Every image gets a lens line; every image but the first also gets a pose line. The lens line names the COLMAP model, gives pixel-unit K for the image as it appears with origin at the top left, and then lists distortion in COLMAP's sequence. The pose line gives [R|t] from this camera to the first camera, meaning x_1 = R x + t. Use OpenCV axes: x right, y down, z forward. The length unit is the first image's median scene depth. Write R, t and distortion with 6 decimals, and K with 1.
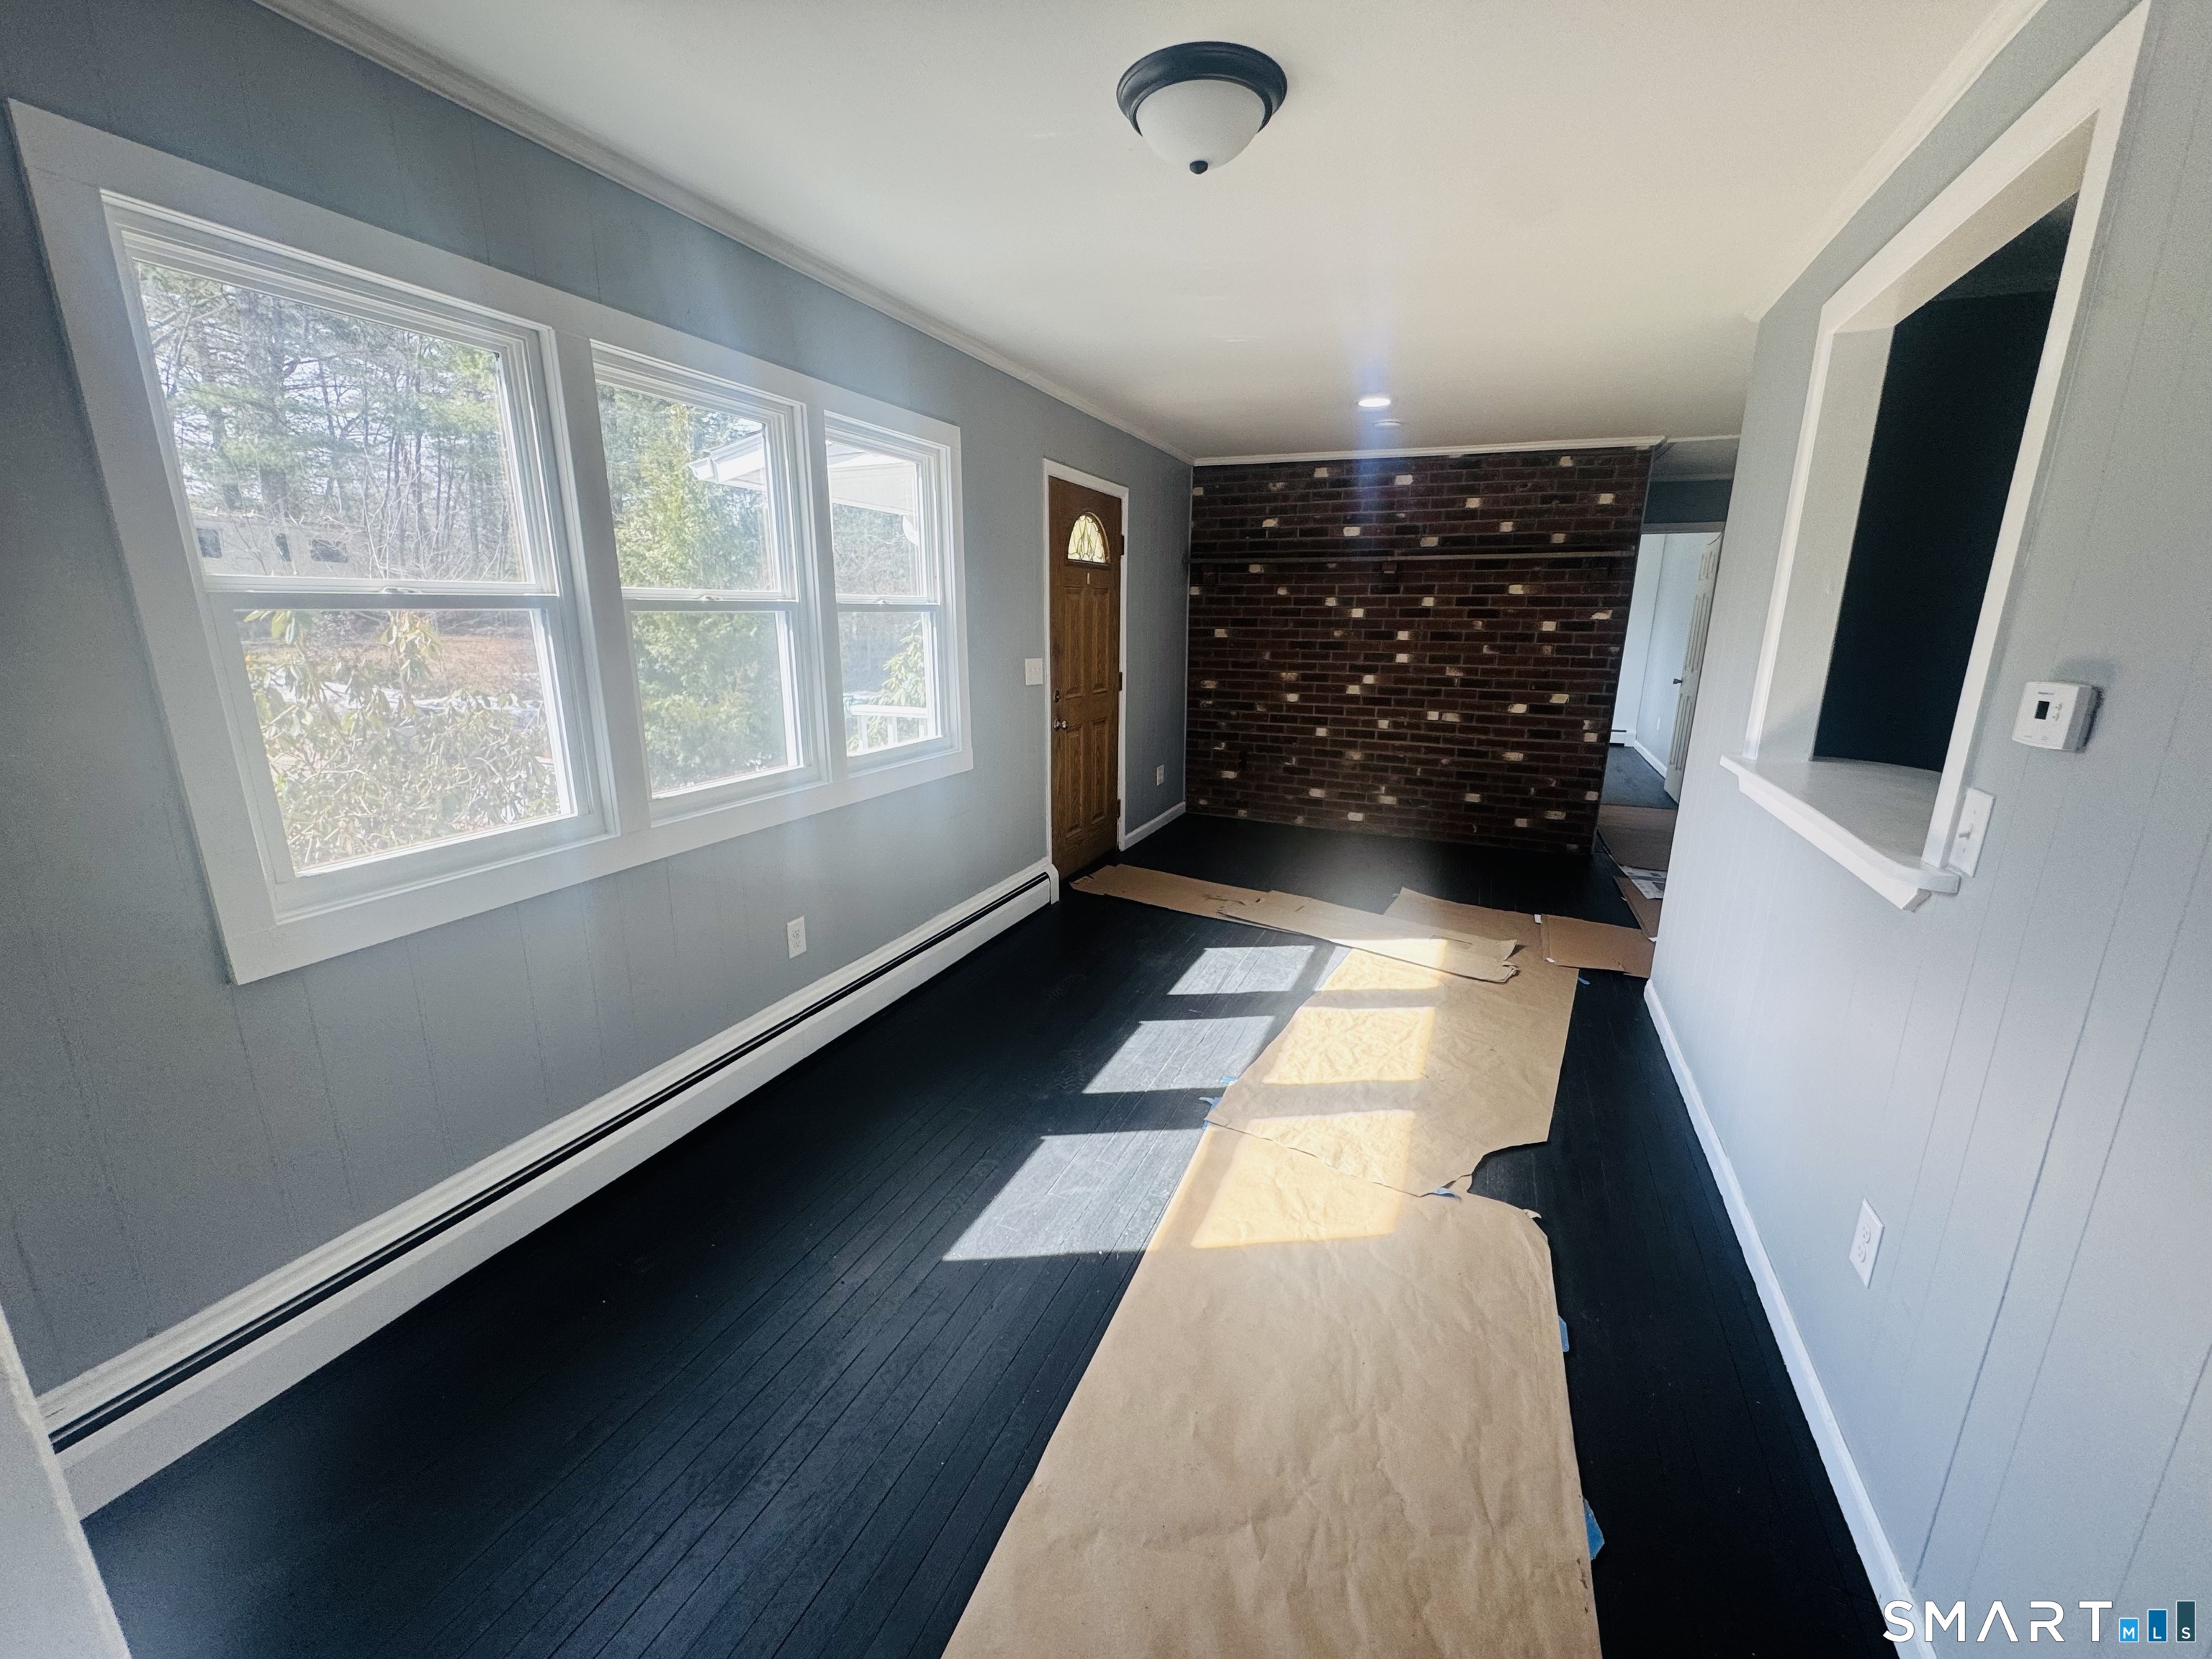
lens RADIAL K [[878.3, 0, 1113.2], [0, 878.3, 829.4], [0, 0, 1]] dist [-0.001240, -0.000158]
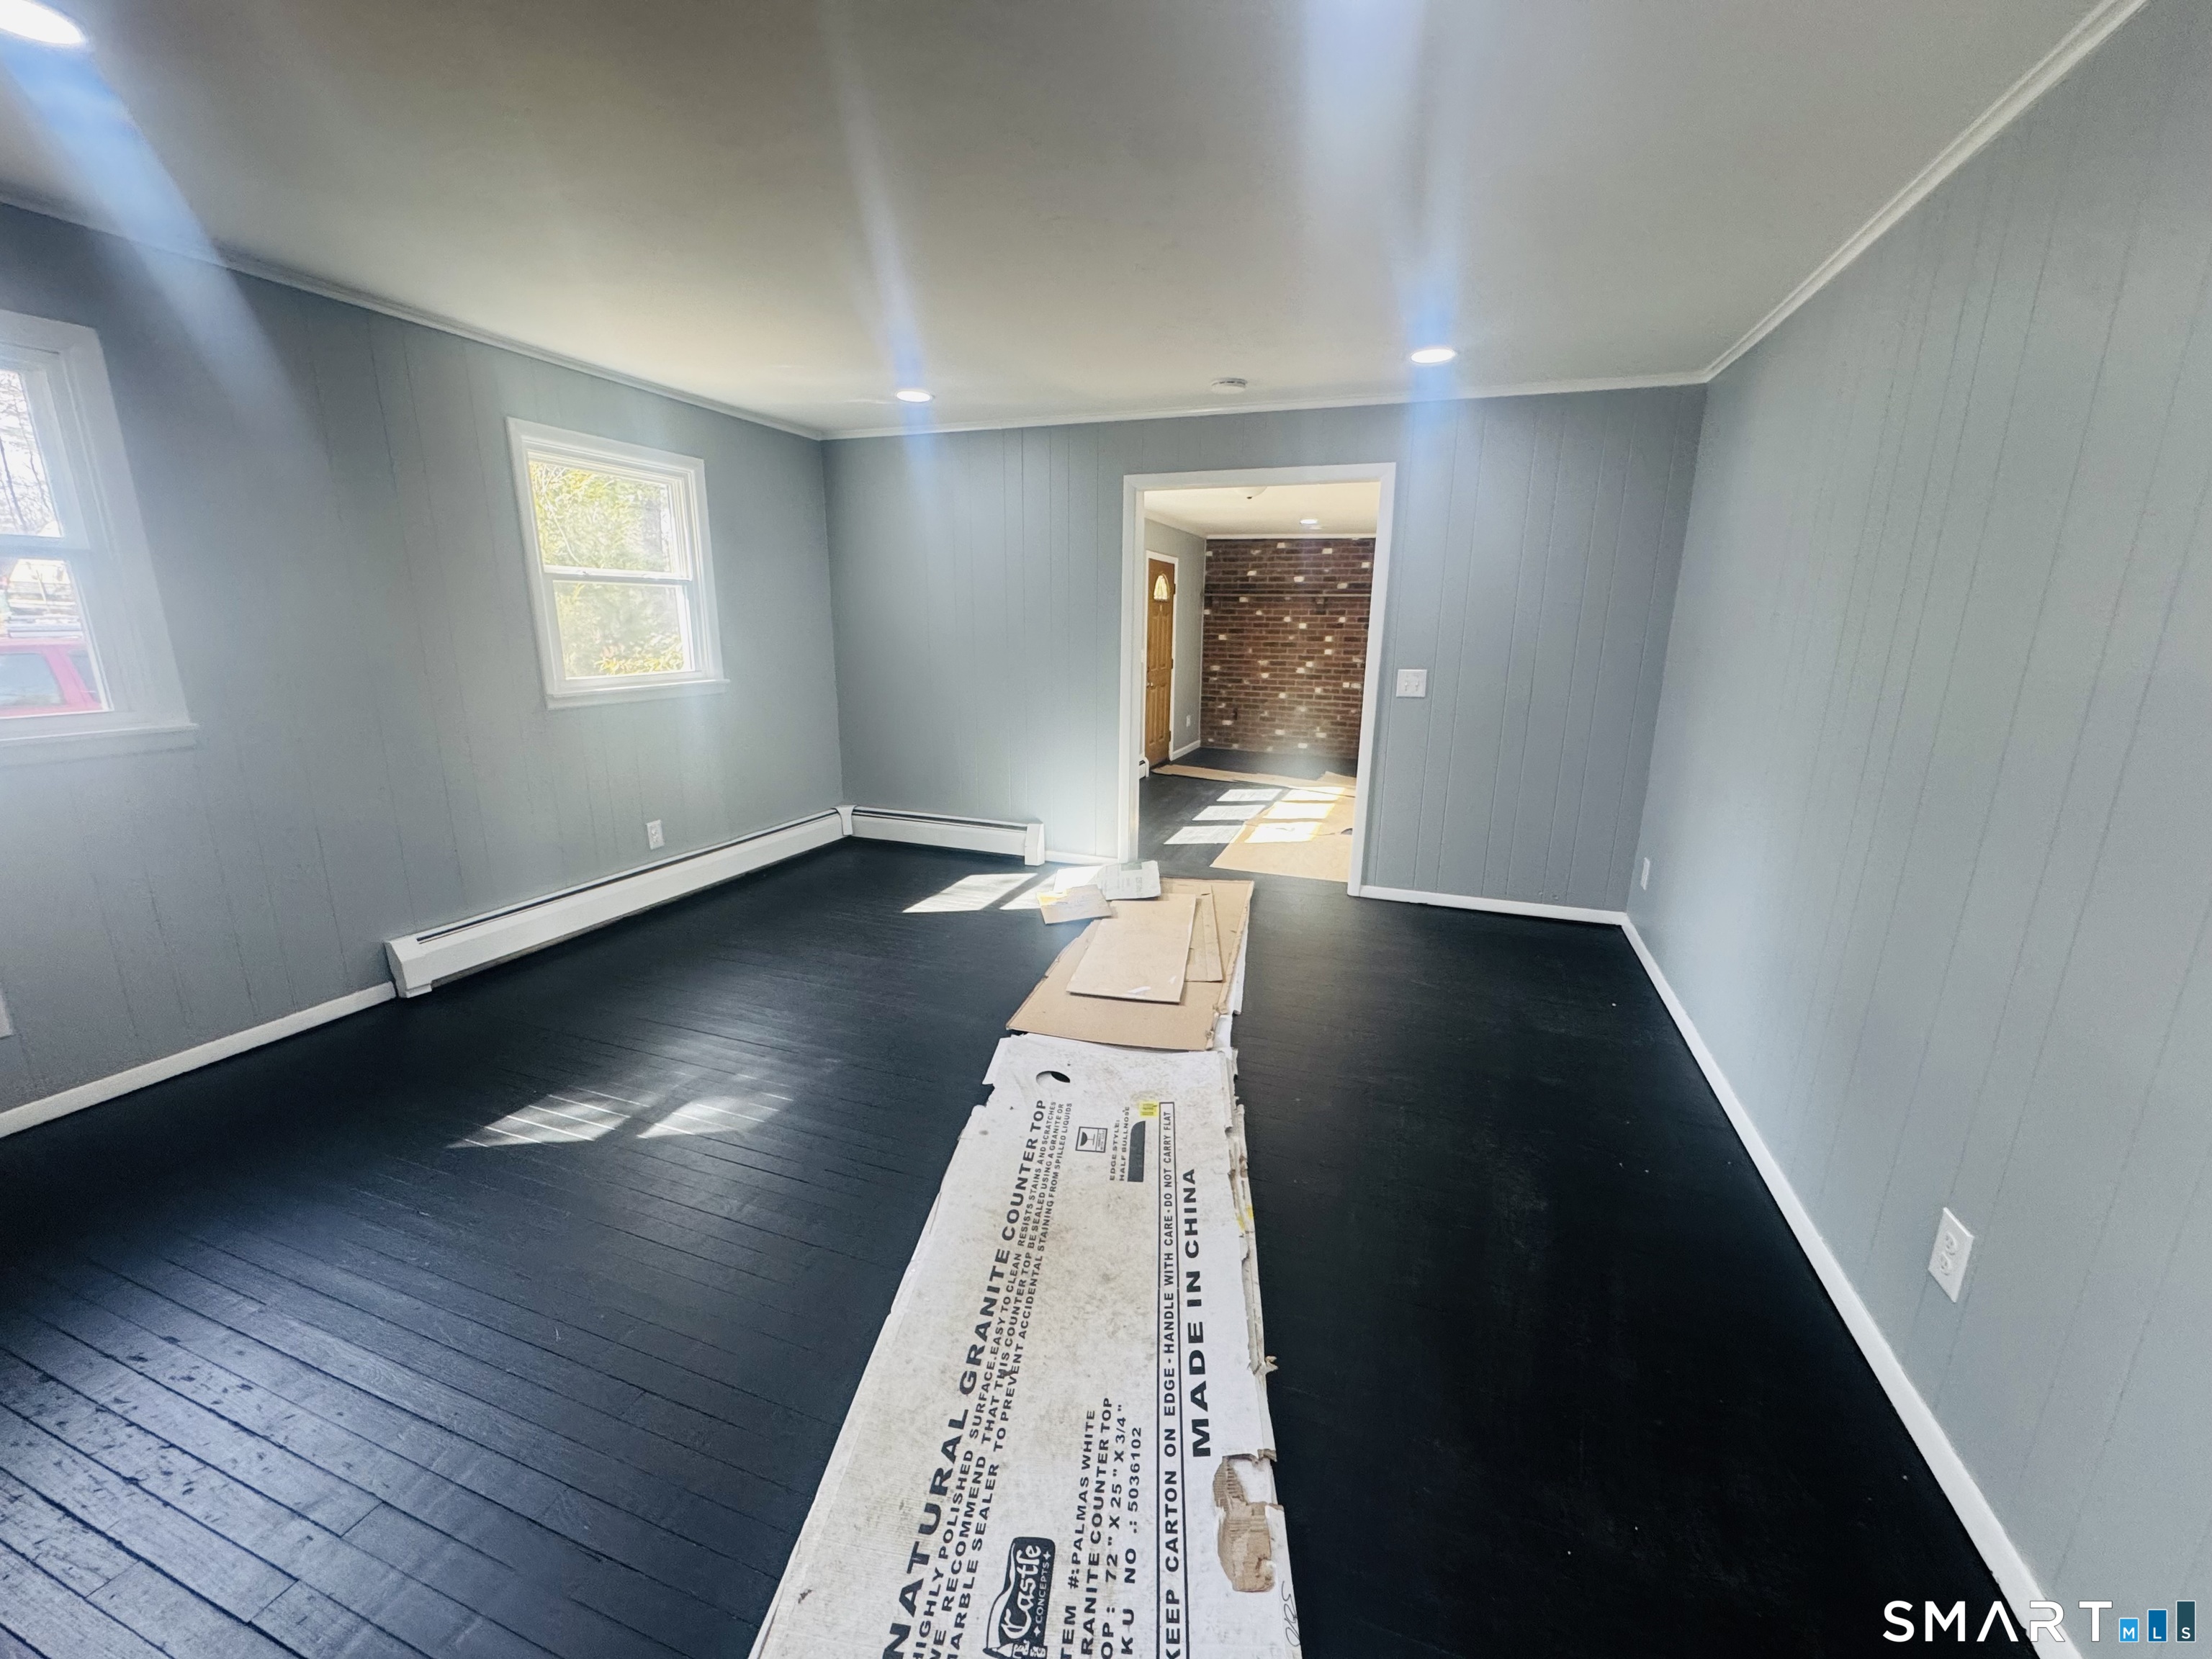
lens RADIAL K [[878.3, 0, 1113.2], [0, 878.3, 835.0], [0, 0, 1]] dist [-0.001240, -0.000158]
pose [[0.998749, -0.008197, 0.049318, -0.182013], [0.008157, 0.999966, 0.001027, 0.159783], [-0.049325, -0.000624, 0.998783, -0.704673]]
